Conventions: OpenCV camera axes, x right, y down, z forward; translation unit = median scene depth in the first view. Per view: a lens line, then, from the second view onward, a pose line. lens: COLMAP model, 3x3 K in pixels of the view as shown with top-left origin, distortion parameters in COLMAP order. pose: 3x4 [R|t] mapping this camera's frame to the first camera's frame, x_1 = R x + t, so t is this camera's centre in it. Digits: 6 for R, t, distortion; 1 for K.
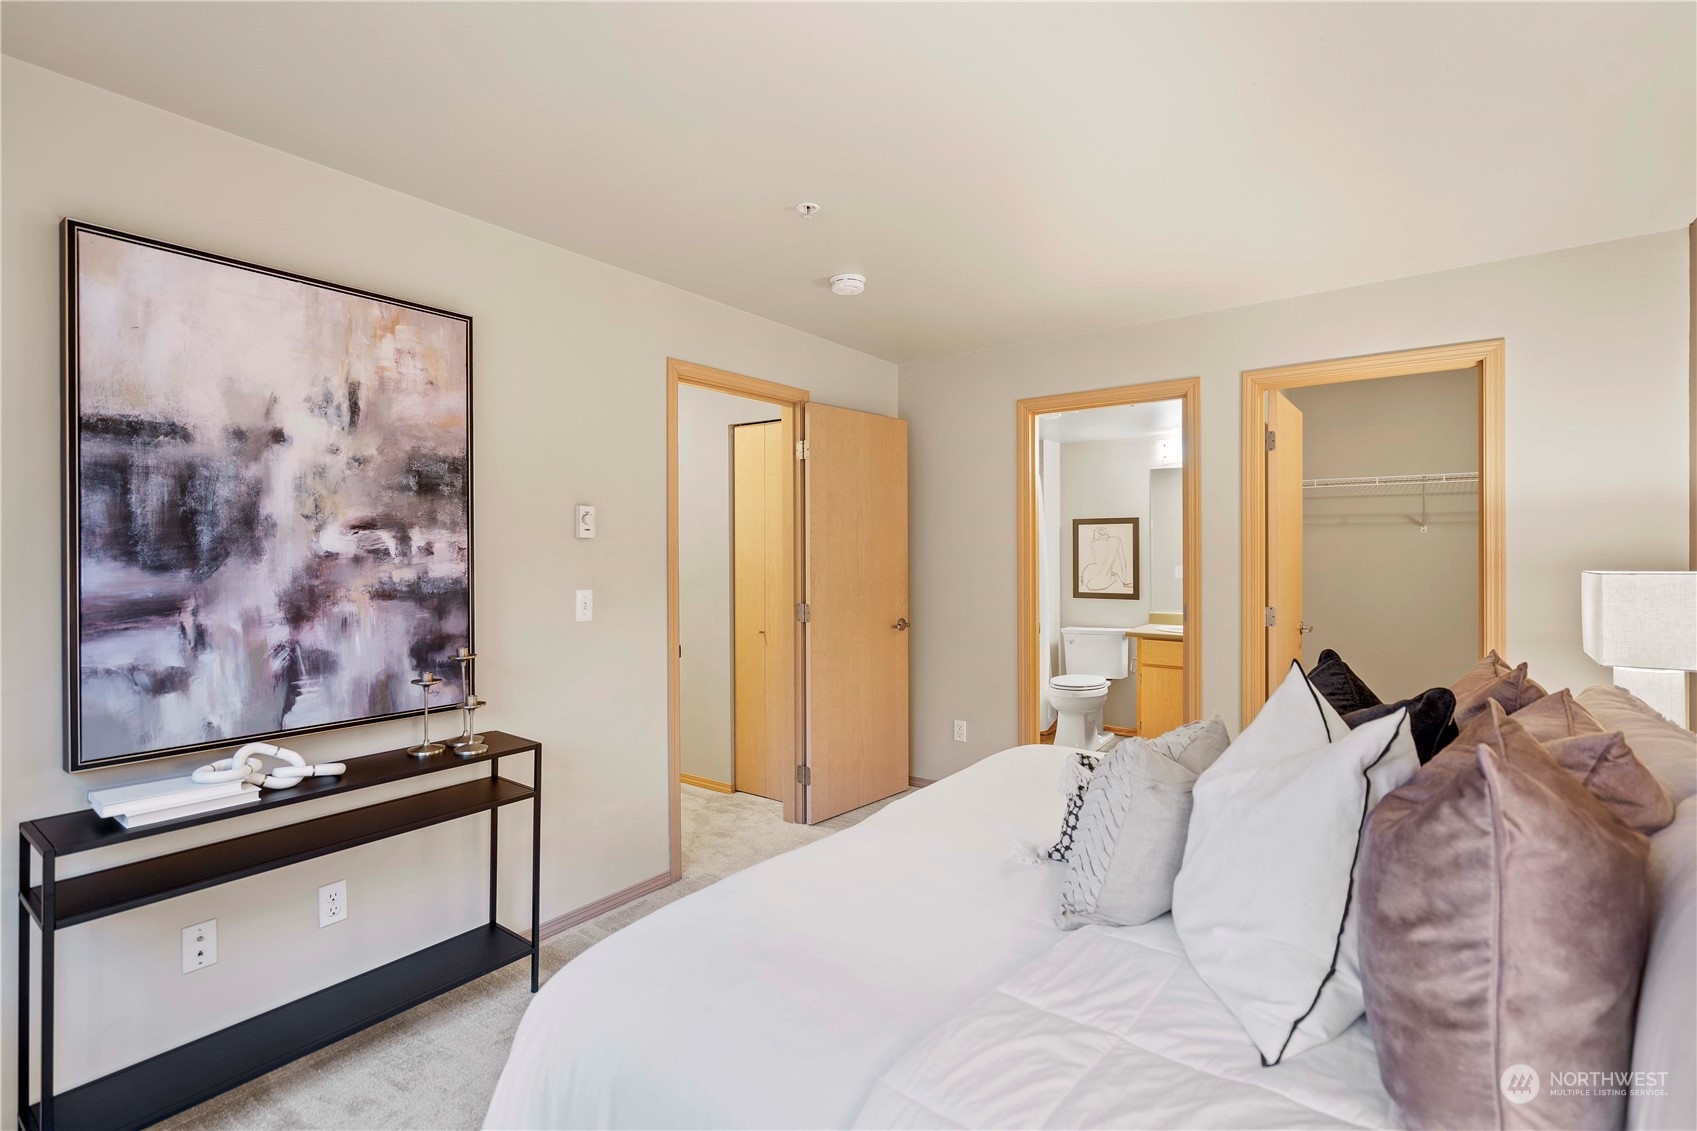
lens RADIAL K [[770.6, 0, 849.2], [0, 770.6, 556.6], [0, 0, 1]] dist [-0.009509, -0.000095]
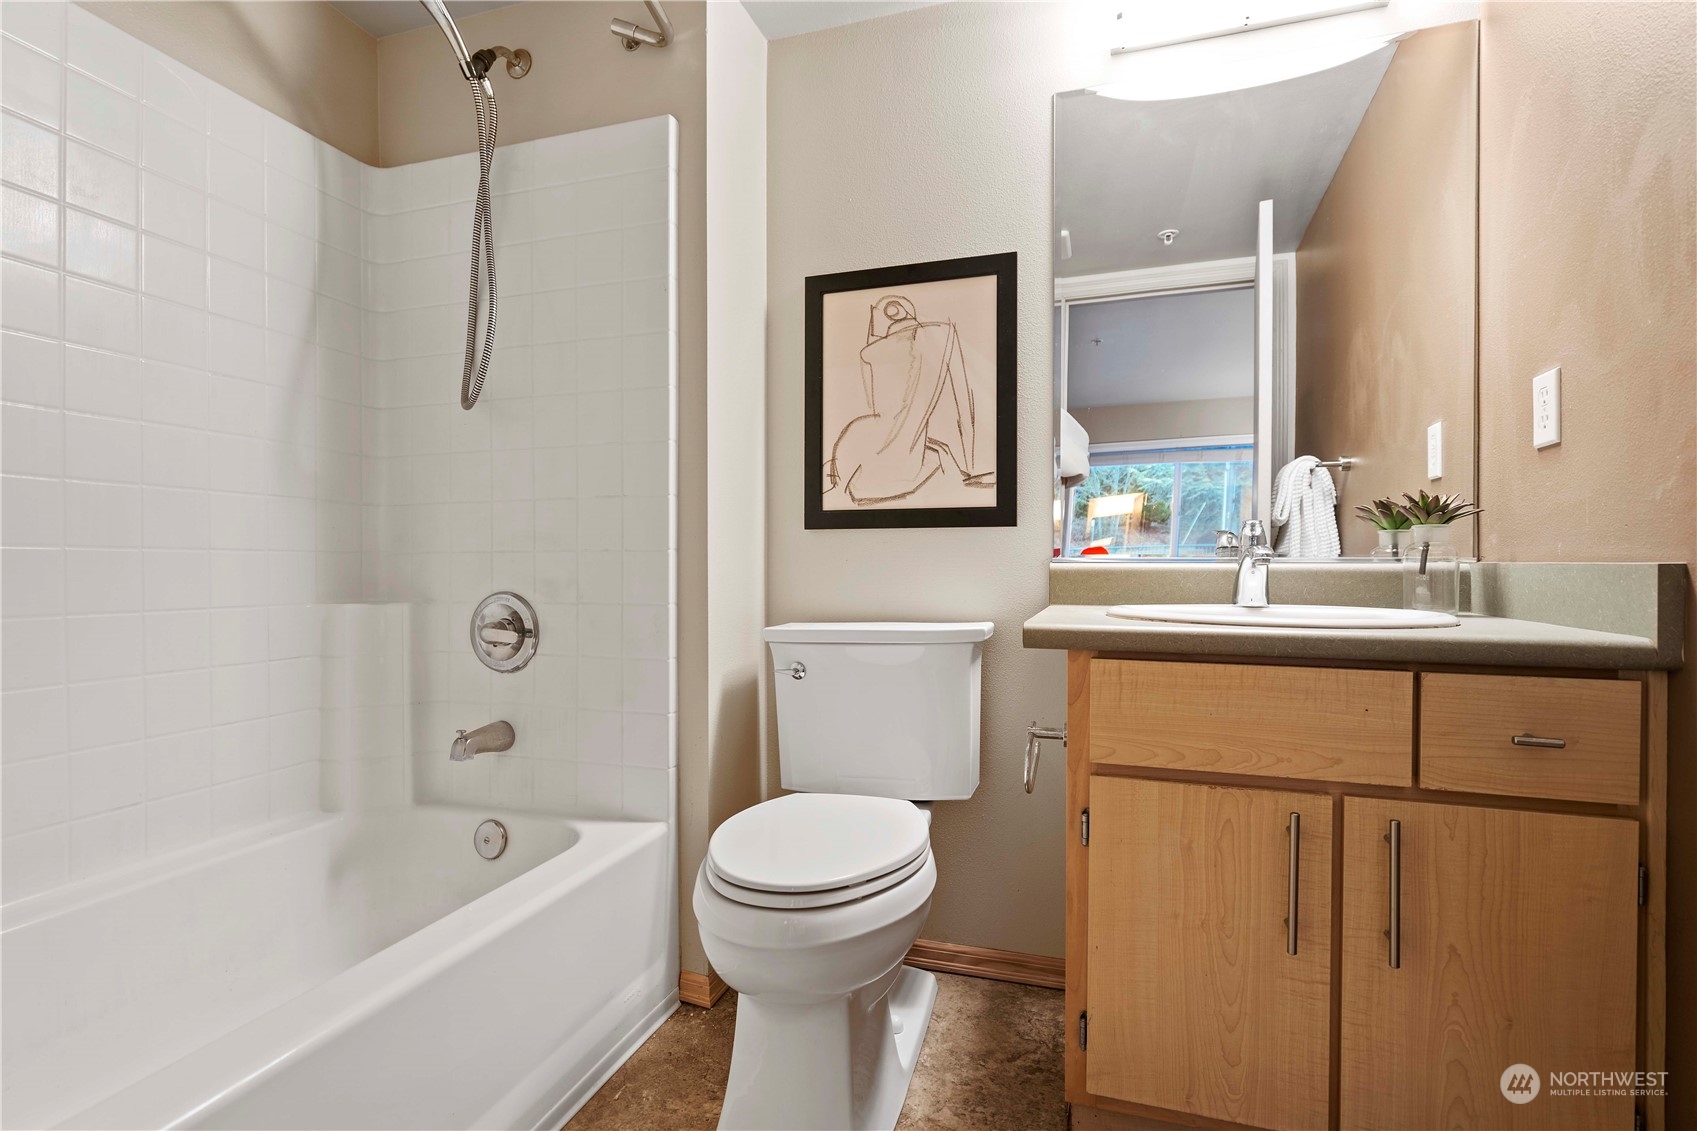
lens RADIAL K [[819.1, 0, 848.4], [0, 819.1, 565.9], [0, 0, 1]] dist [0.015178, 0.000728]
pose [[0.946330, 0.006595, 0.323136, 0.209693], [-0.008061, 0.999962, 0.003198, 0.070458], [-0.323103, -0.005632, 0.946347, 0.711727]]
